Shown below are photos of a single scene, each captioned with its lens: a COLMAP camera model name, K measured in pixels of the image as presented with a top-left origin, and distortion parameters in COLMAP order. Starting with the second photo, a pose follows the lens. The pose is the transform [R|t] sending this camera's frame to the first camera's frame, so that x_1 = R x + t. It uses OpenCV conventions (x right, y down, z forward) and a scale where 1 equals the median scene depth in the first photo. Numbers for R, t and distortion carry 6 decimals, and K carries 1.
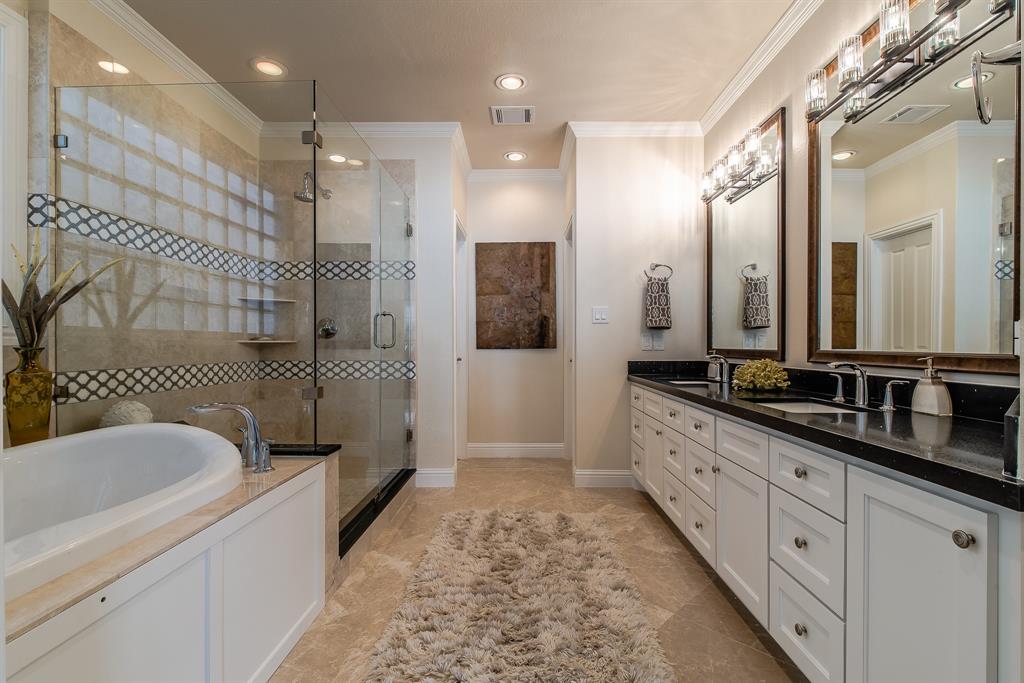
lens RADIAL K [[464.5, 0, 510.3], [0, 464.5, 343.0], [0, 0, 1]] dist [0.001122, 0.000133]
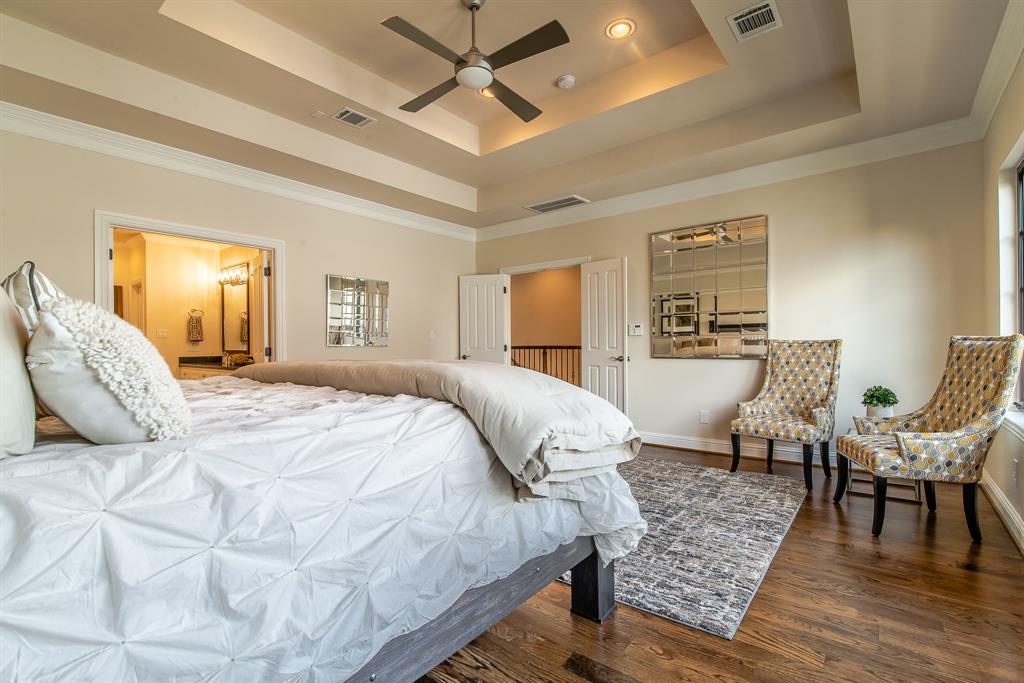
lens RADIAL K [[464.5, 0, 510.3], [0, 464.5, 343.0], [0, 0, 1]] dist [0.001122, 0.000133]
pose [[0.624895, -0.003563, 0.780700, -0.417711], [0.011630, 0.999921, -0.004745, 0.003622], [-0.780622, 0.012045, 0.624887, -1.372845]]
